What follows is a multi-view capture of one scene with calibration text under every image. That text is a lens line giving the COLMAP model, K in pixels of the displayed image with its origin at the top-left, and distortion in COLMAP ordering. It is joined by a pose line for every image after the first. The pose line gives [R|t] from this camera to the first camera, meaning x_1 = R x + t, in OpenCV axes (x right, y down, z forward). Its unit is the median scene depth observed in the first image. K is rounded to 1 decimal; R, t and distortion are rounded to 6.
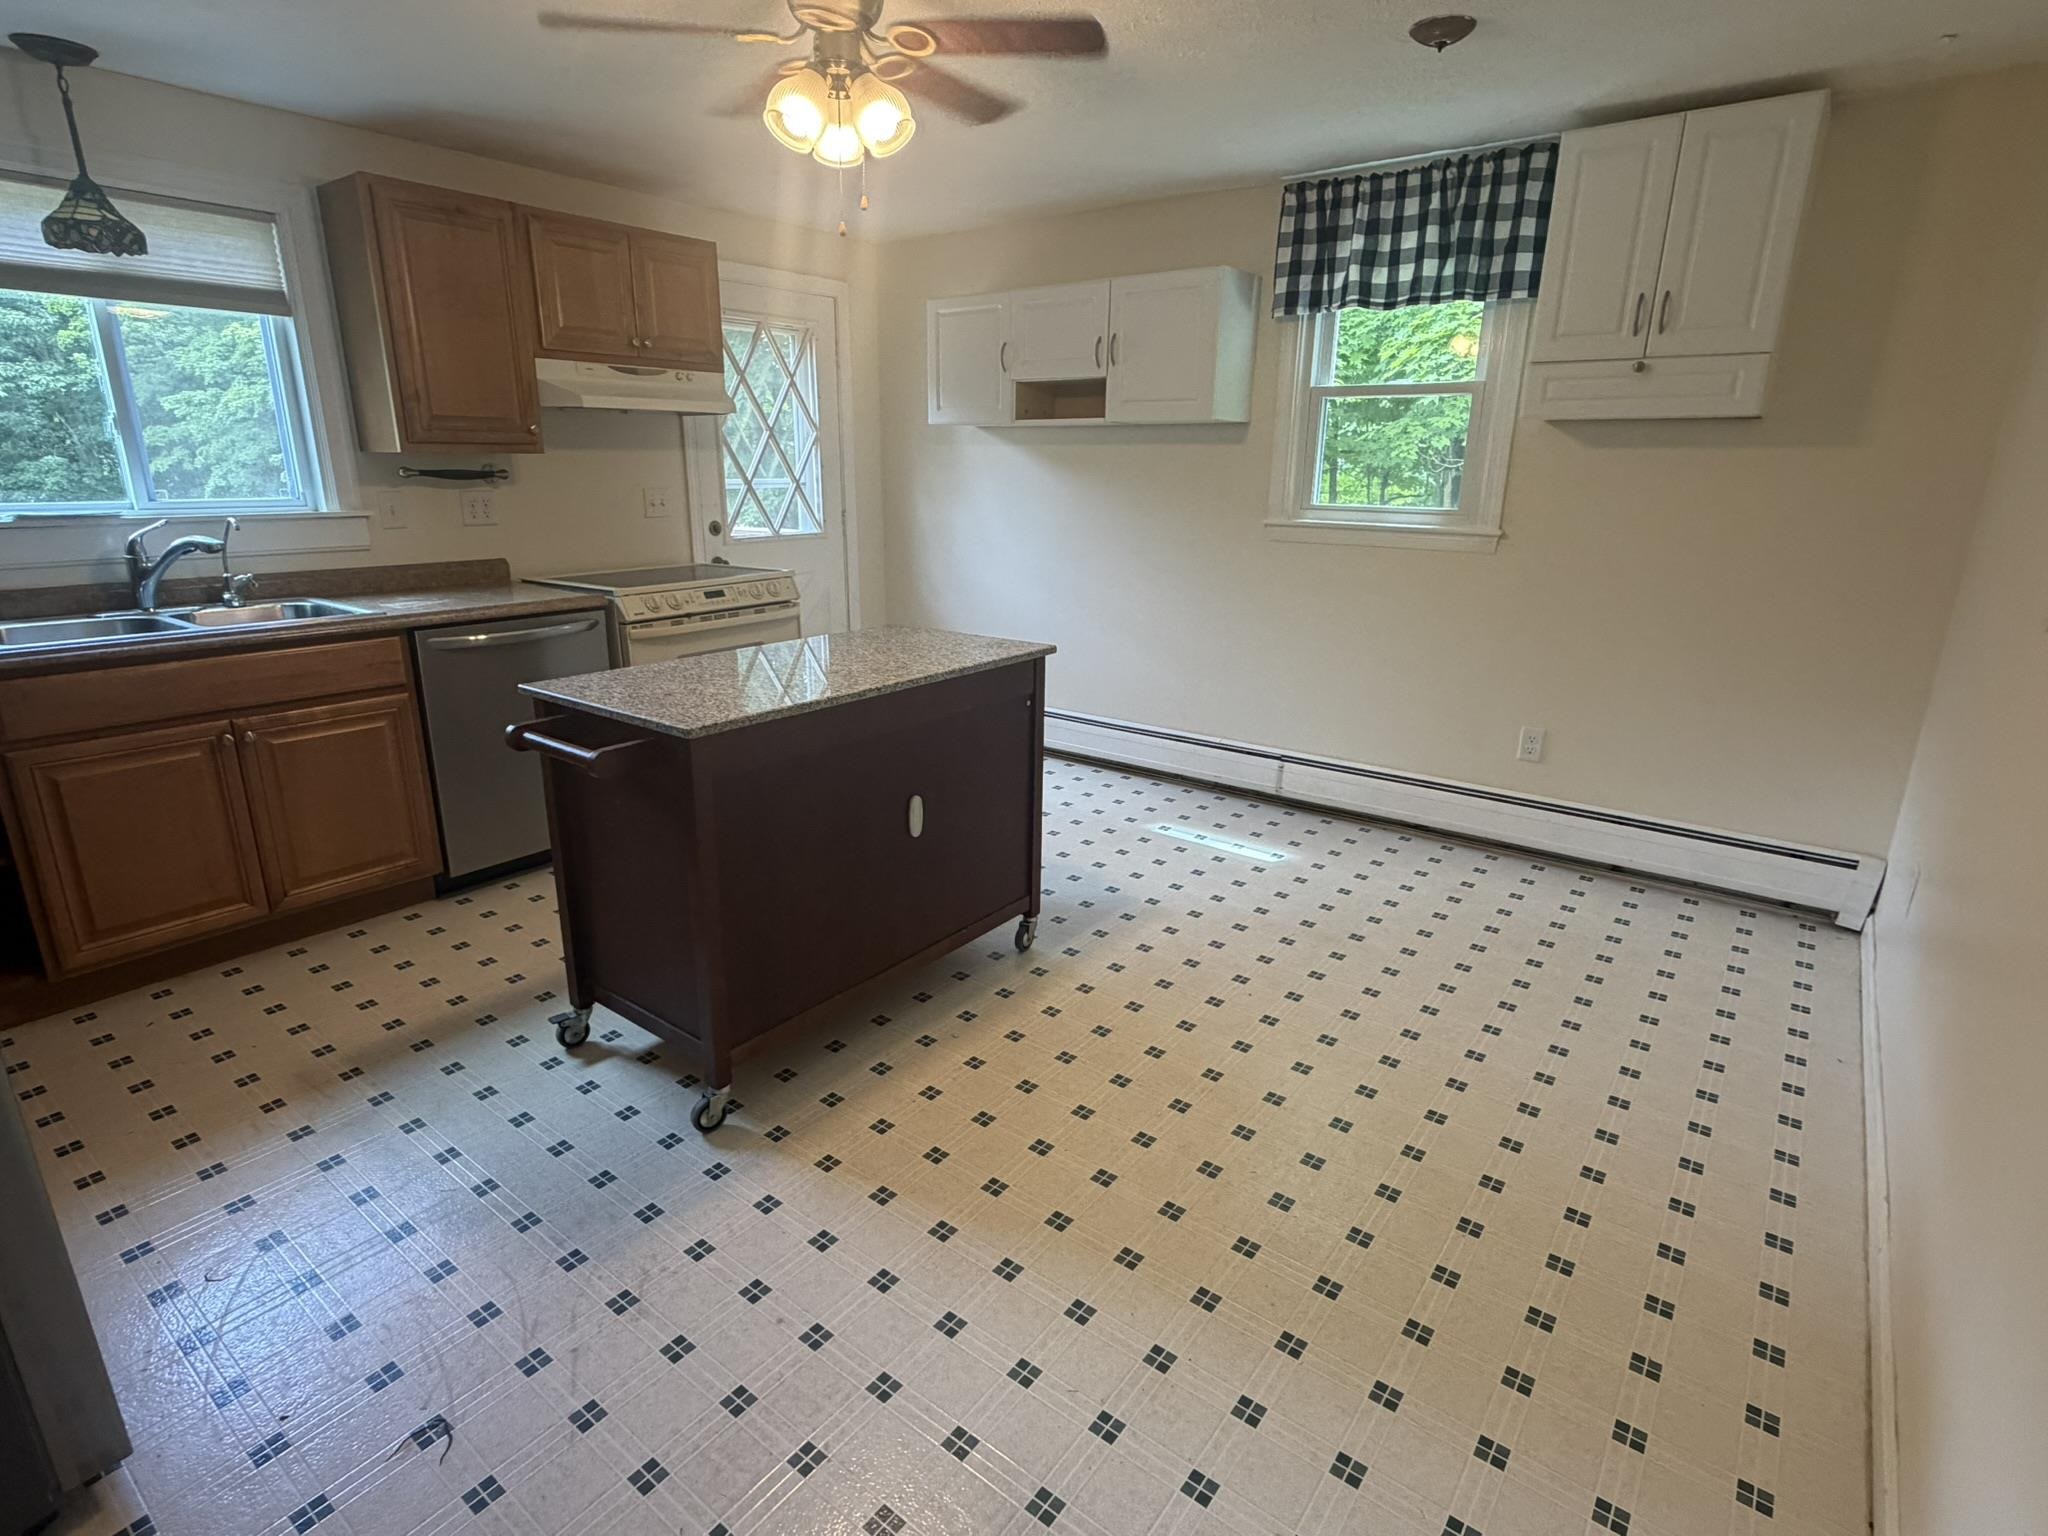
lens RADIAL K [[1041.3, 0, 1024.0], [0, 1041.3, 768.0], [0, 0, 1]] dist [-0.003809, -0.001267]
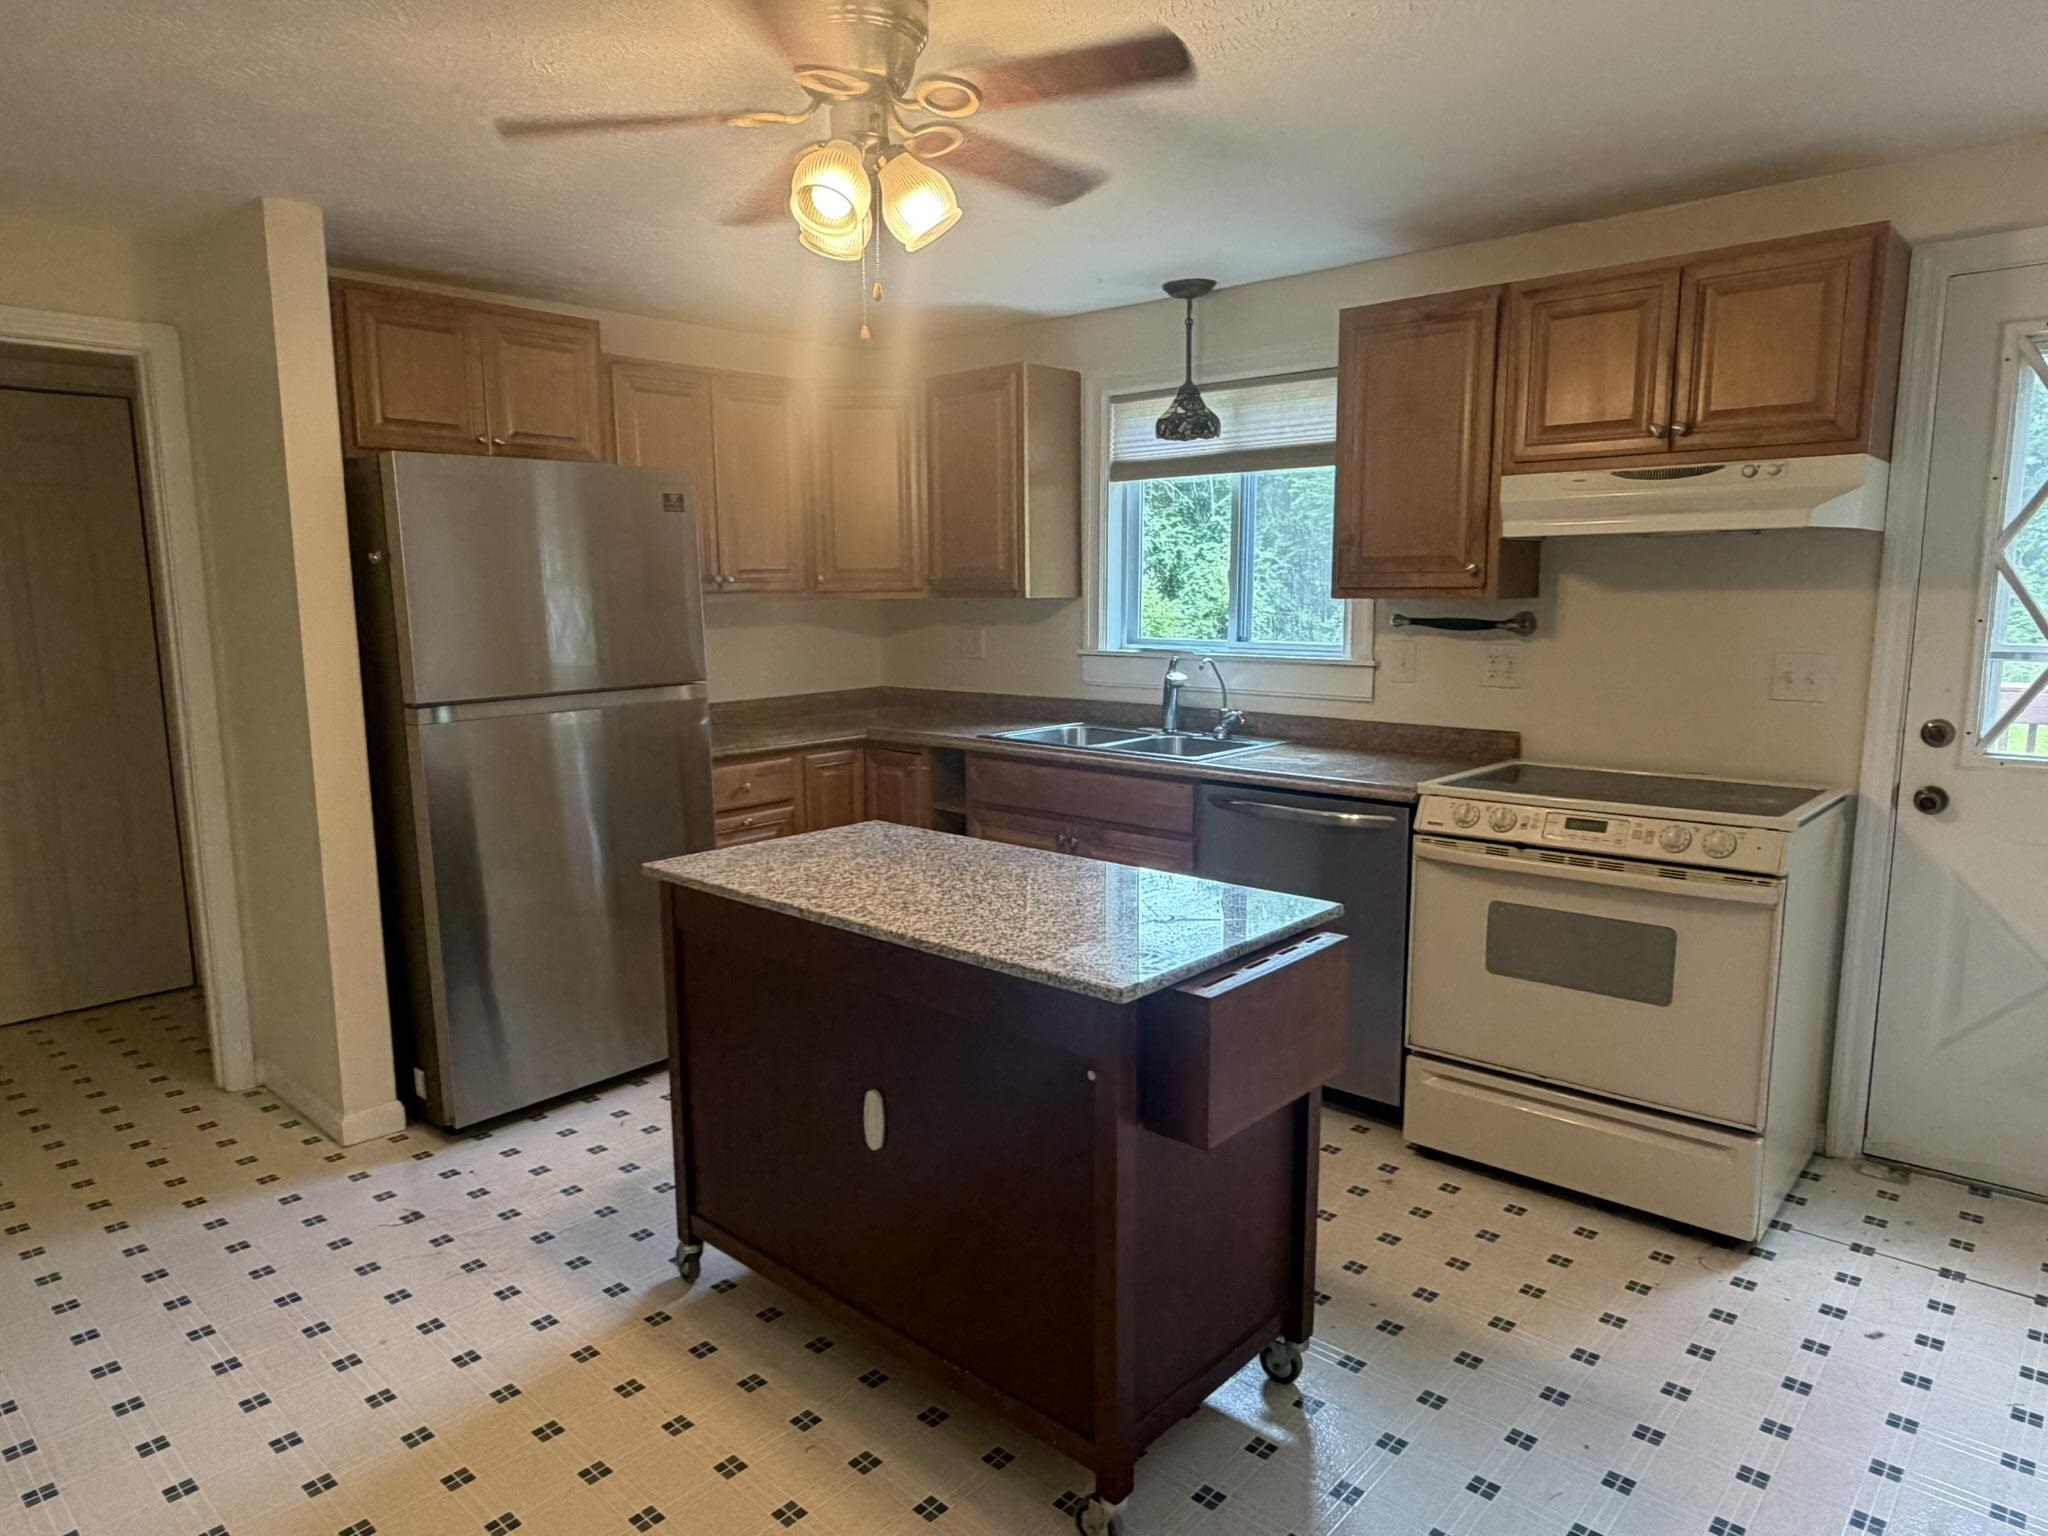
lens RADIAL K [[1290.1, 0, 1024.0], [0, 1290.1, 768.0], [0, 0, 1]] dist [0.000144, 0.000621]
pose [[-0.093569, 0.128788, -0.987248, 0.574378], [-0.280968, 0.947878, 0.150282, -0.269049], [0.955145, 0.291447, -0.052507, 0.882072]]
